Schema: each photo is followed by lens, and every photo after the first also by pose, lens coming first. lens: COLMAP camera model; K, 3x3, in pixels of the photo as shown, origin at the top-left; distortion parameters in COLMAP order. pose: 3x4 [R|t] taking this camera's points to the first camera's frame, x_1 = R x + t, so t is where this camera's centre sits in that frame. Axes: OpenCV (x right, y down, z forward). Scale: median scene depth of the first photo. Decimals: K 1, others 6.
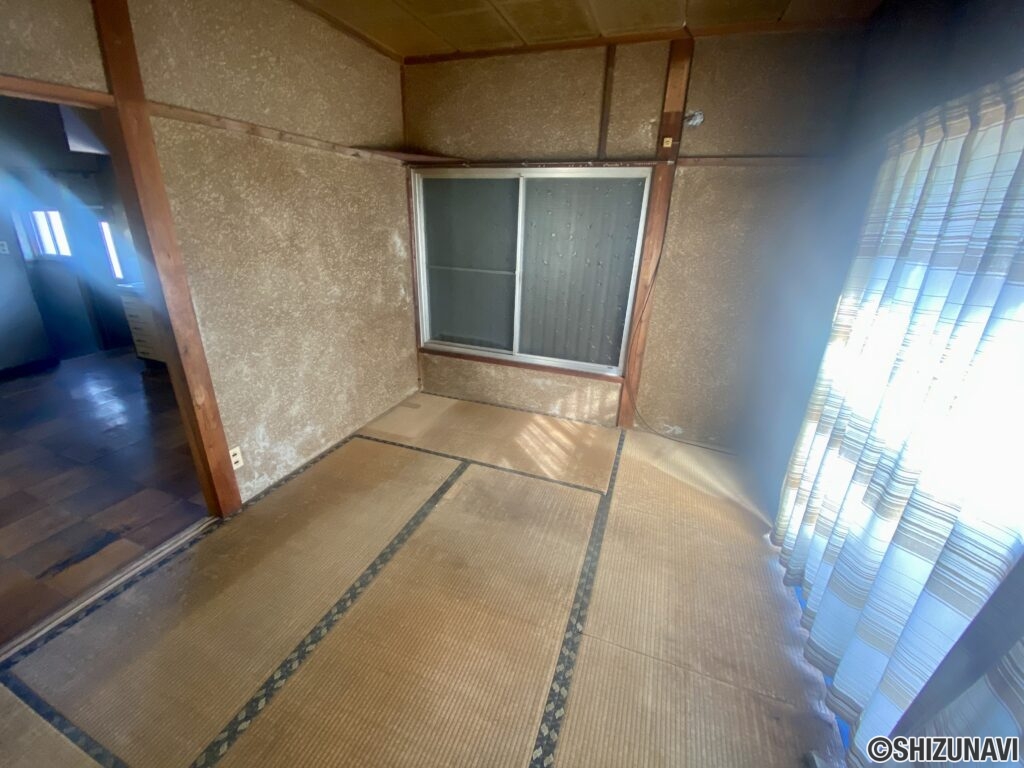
lens RADIAL K [[413.6, 0, 512.0], [0, 413.6, 384.0], [0, 0, 1]] dist [0.021353, -0.022955]
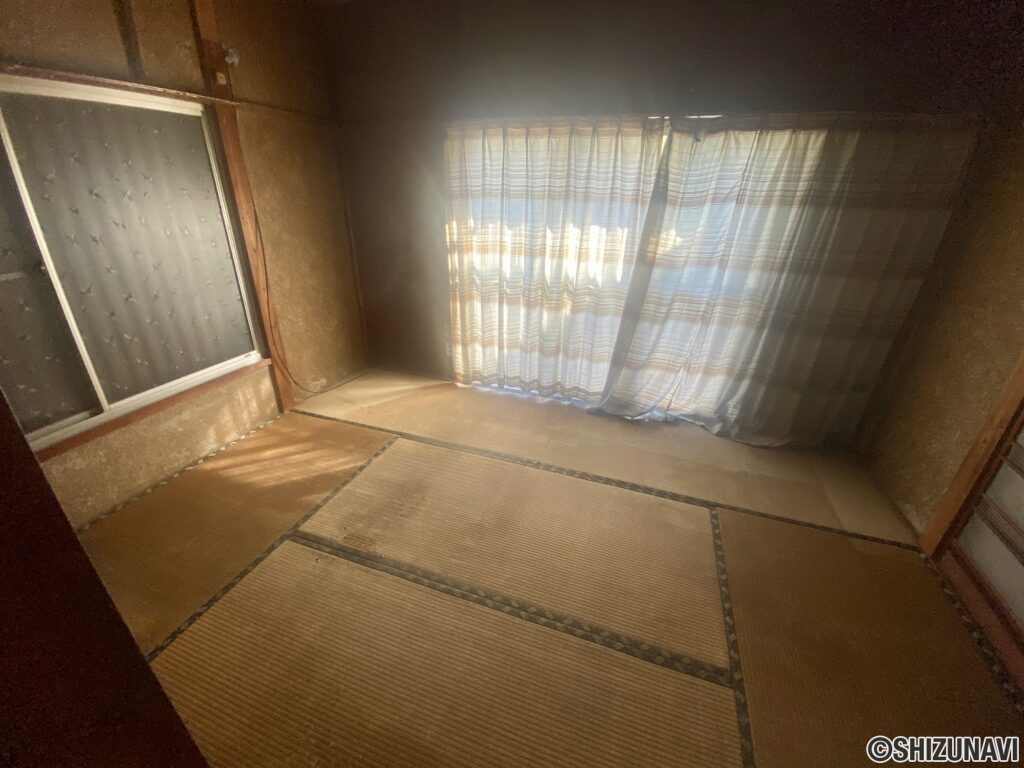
lens RADIAL K [[413.6, 0, 512.0], [0, 413.6, 384.0], [0, 0, 1]] dist [0.021353, -0.022955]
pose [[-0.031630, -0.445010, 0.894967, -0.565460], [0.339502, 0.837394, 0.428382, -0.173790], [-0.940074, 0.317392, 0.124595, 0.433808]]
